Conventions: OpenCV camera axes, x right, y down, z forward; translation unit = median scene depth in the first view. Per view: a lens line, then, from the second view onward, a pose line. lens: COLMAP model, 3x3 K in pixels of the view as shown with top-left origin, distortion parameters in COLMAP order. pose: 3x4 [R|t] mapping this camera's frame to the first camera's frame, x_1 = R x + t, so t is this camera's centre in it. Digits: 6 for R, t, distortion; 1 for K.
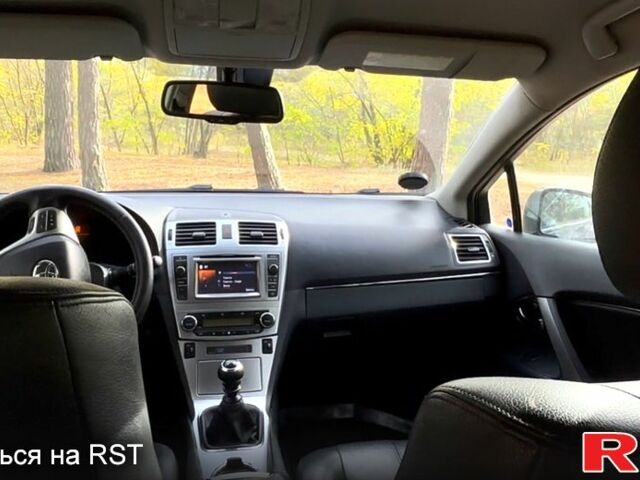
lens RADIAL K [[534.2, 0, 321.5], [0, 534.2, 241.1], [0, 0, 1]] dist [0.003198, -0.054525]
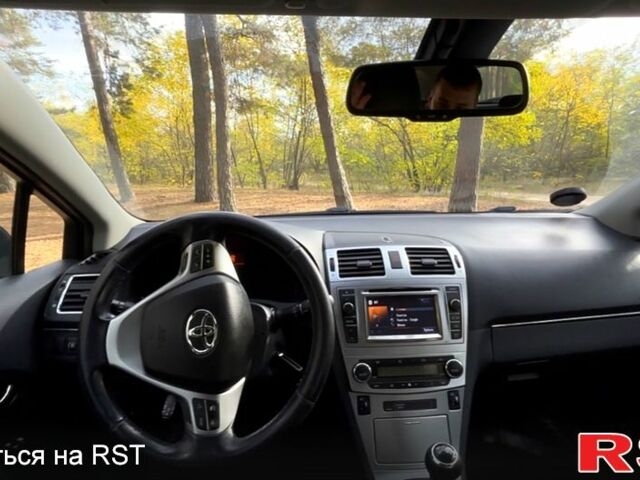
lens RADIAL K [[361.8, 0, 320.0], [0, 361.8, 239.8], [0, 0, 1]] dist [0.019979, -0.000385]
pose [[0.988762, -0.015041, -0.148738, -0.213058], [0.013017, 0.999809, -0.014572, -0.043983], [0.148929, 0.012473, 0.988769, 0.400058]]
